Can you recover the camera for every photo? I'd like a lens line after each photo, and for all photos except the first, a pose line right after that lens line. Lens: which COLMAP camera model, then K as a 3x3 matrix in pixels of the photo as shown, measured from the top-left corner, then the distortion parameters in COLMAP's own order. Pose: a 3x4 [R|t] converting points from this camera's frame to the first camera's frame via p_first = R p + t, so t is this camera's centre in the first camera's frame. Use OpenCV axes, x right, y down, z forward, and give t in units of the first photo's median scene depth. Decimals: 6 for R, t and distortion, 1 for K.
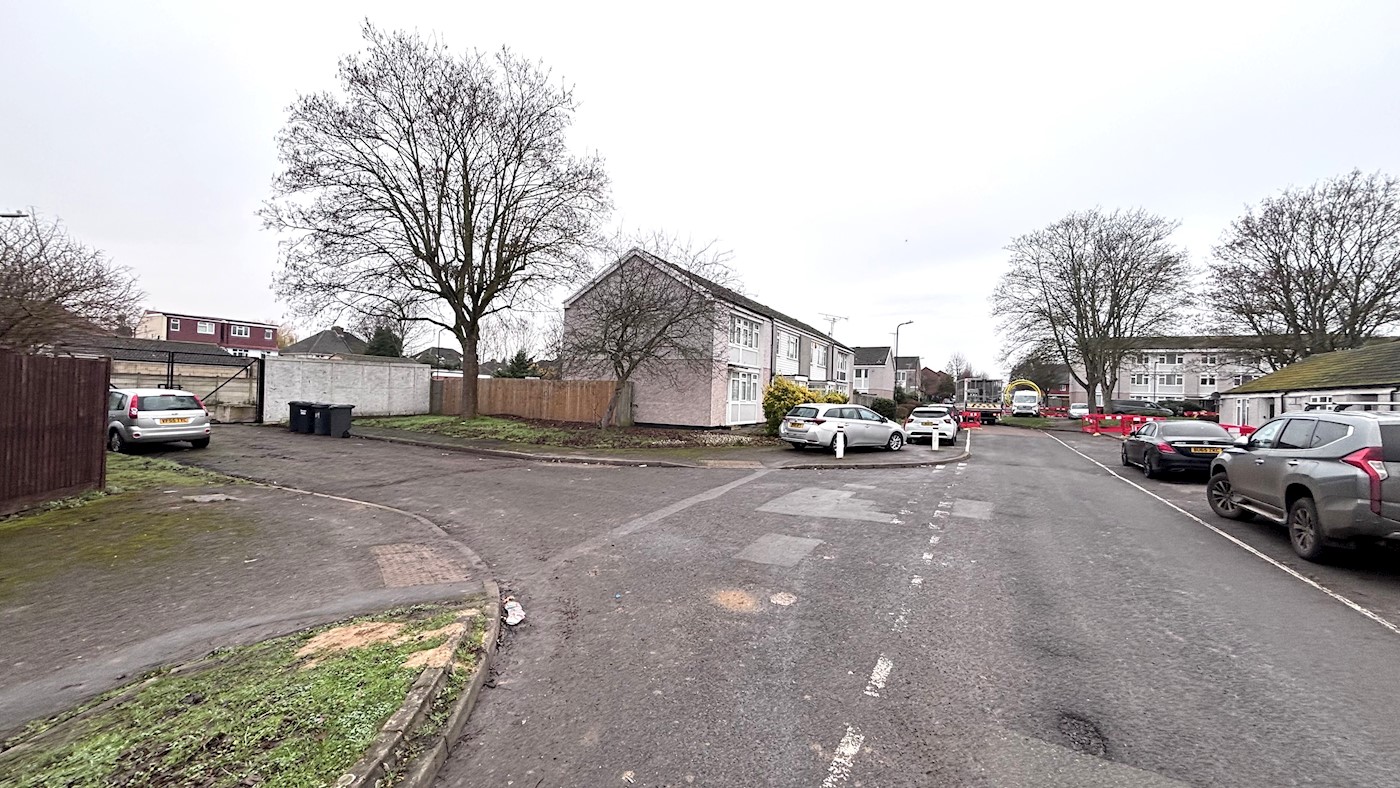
lens RADIAL K [[560.4, 0, 694.6], [0, 560.4, 391.9], [0, 0, 1]] dist [0.002042, 0.000073]
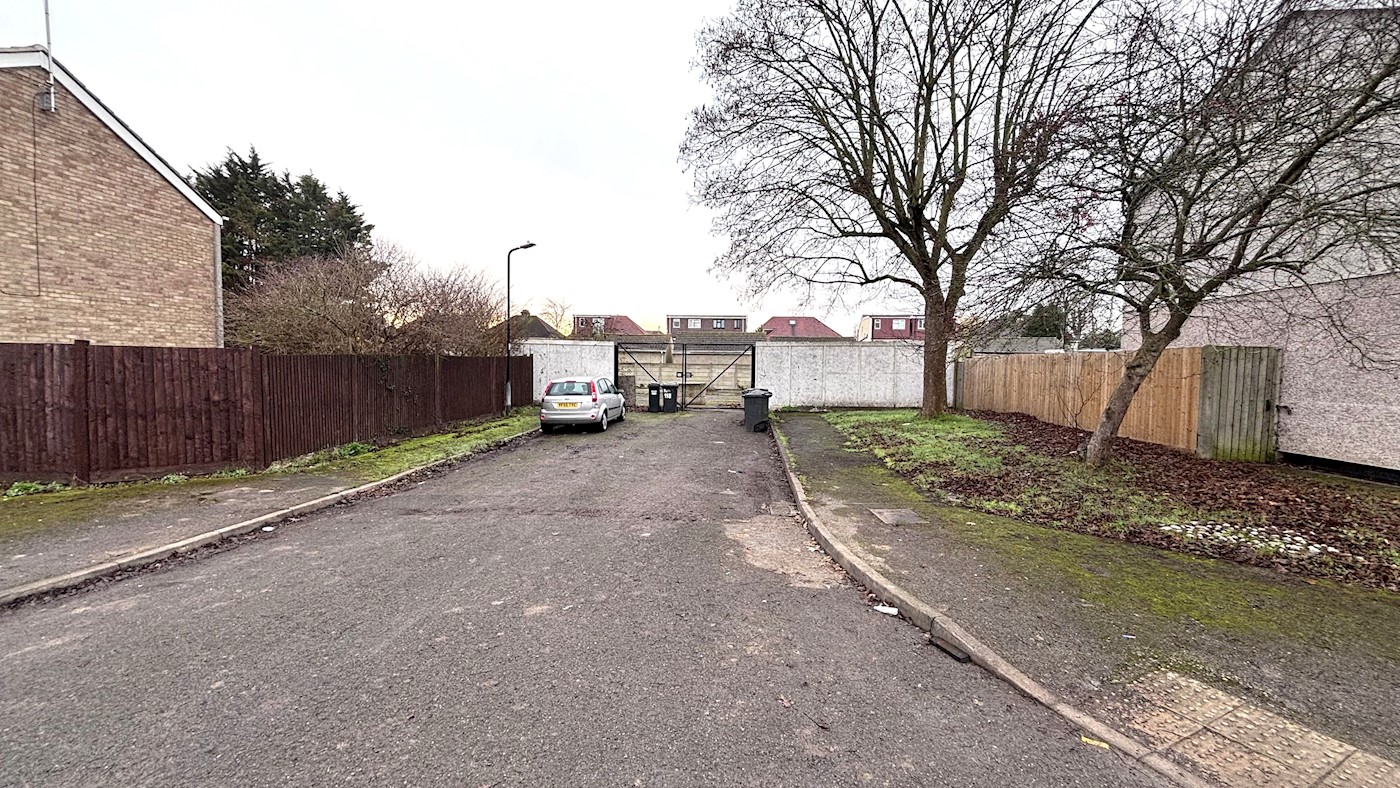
lens RADIAL K [[560.4, 0, 694.6], [0, 560.4, 391.9], [0, 0, 1]] dist [0.002042, 0.000073]
pose [[0.372515, 0.014922, -0.927906, 0.097541], [0.004568, 0.999829, 0.017913, 0.004332], [0.928015, -0.010911, 0.372383, 0.493134]]
